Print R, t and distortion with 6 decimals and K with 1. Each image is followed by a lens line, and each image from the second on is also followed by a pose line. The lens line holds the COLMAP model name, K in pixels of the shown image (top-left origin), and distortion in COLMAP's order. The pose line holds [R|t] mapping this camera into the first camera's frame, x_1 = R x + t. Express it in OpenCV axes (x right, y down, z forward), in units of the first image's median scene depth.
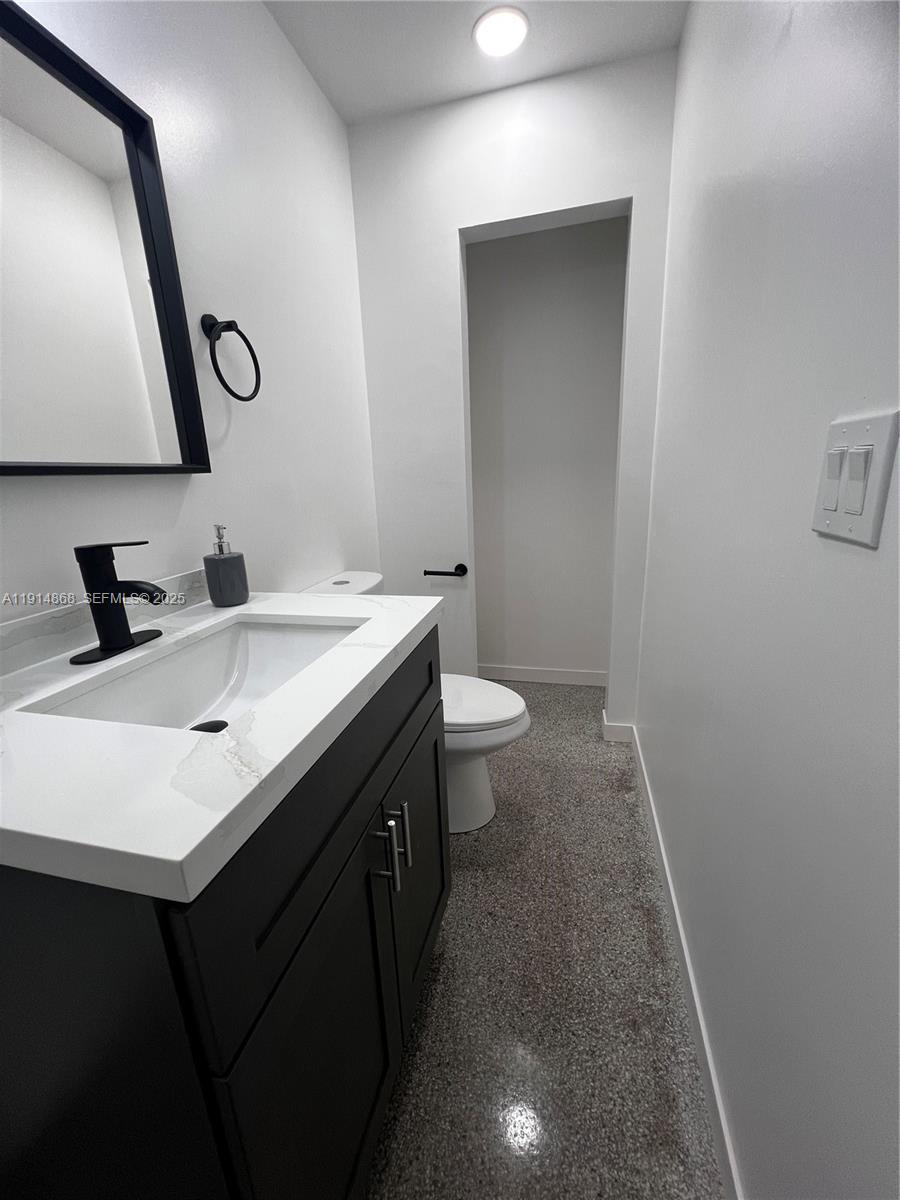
lens RADIAL K [[479.4, 0, 449.4], [0, 479.4, 602.0], [0, 0, 1]] dist [-0.001855, 0.000400]
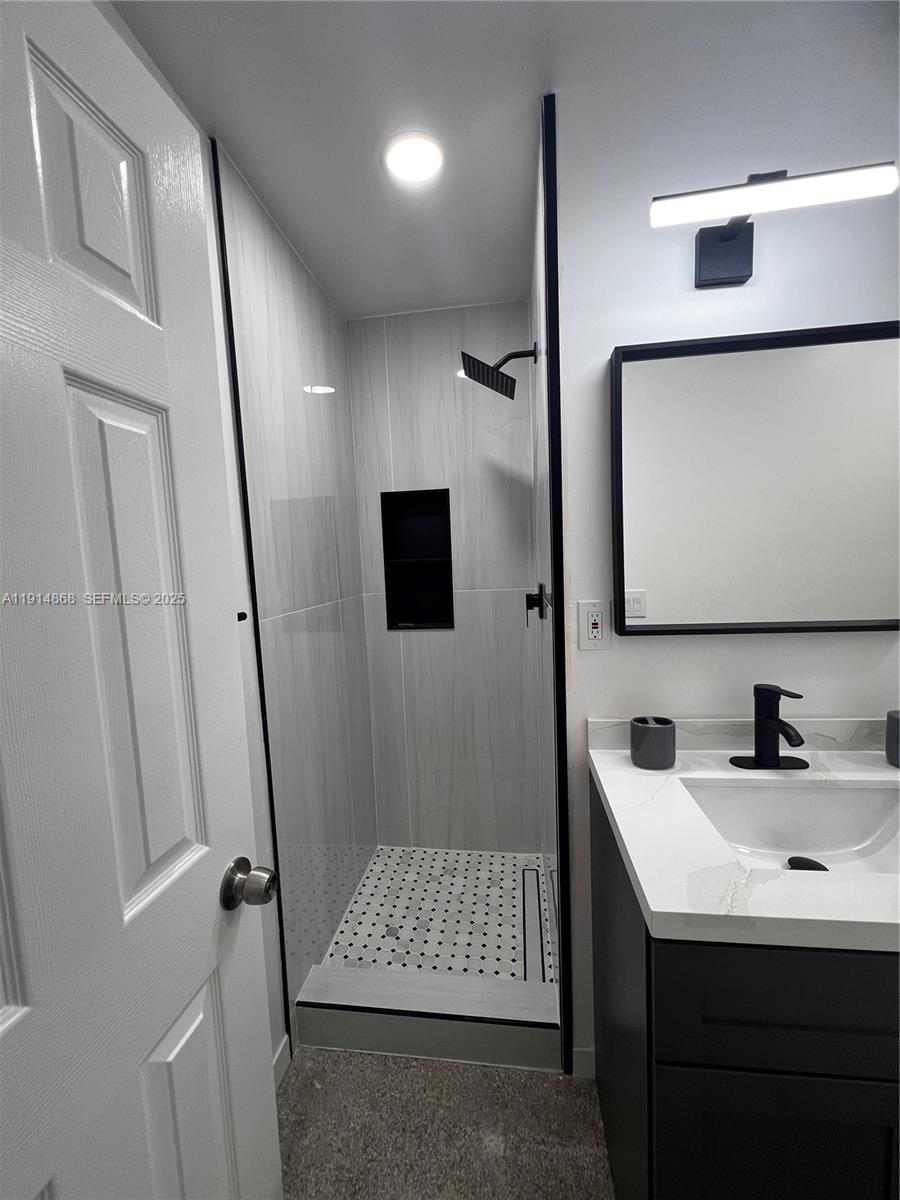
lens RADIAL K [[482.8, 0, 449.7], [0, 482.8, 601.9], [0, 0, 1]] dist [-0.000485, 0.000614]
pose [[0.121503, 0.128375, -0.984255, 0.395509], [-0.219078, 0.970616, 0.099552, -0.244370], [0.968113, 0.203532, 0.146056, -0.108555]]
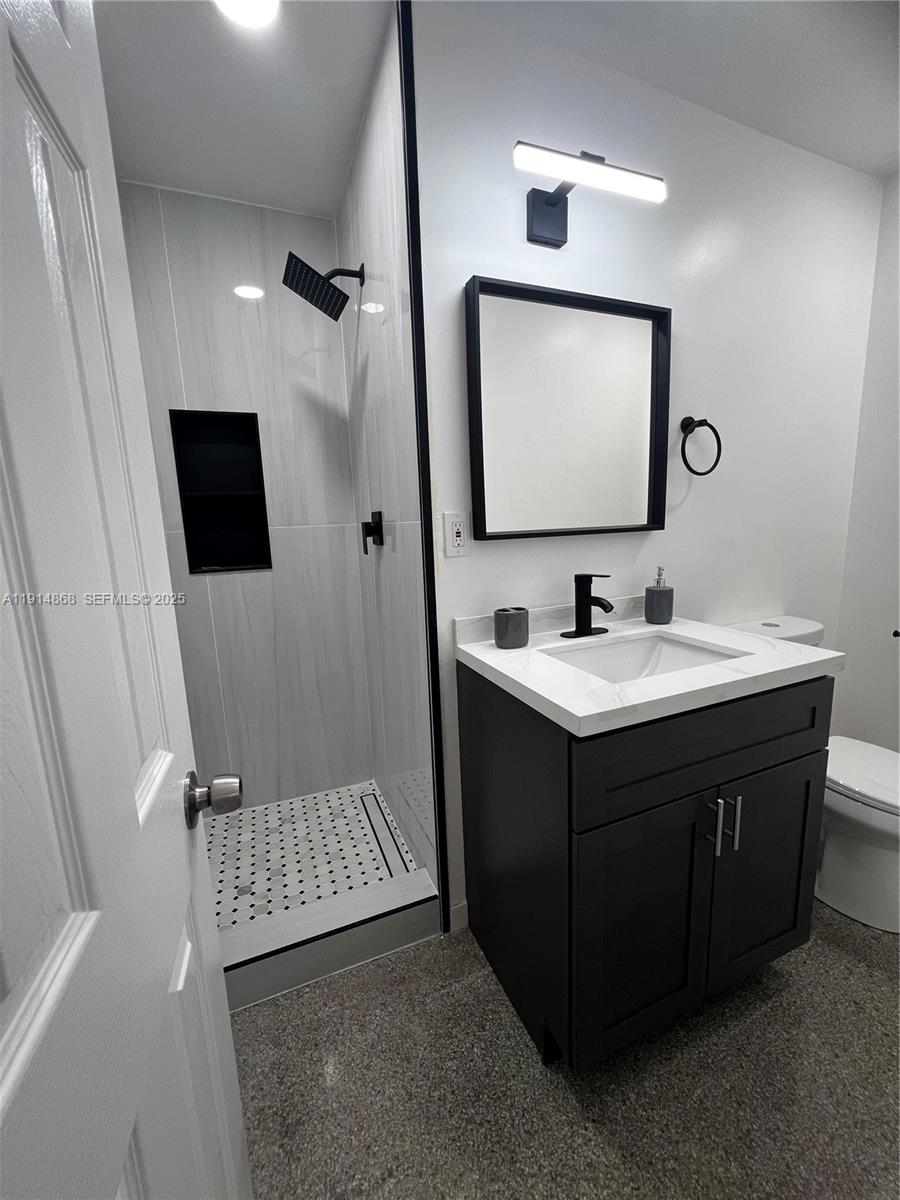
lens RADIAL K [[482.8, 0, 449.7], [0, 482.8, 601.9], [0, 0, 1]] dist [-0.000485, 0.000614]
pose [[0.597497, 0.156598, -0.786431, 0.331993], [-0.192489, 0.980079, 0.048913, -0.008202], [0.778425, 0.122154, 0.615738, -0.413526]]
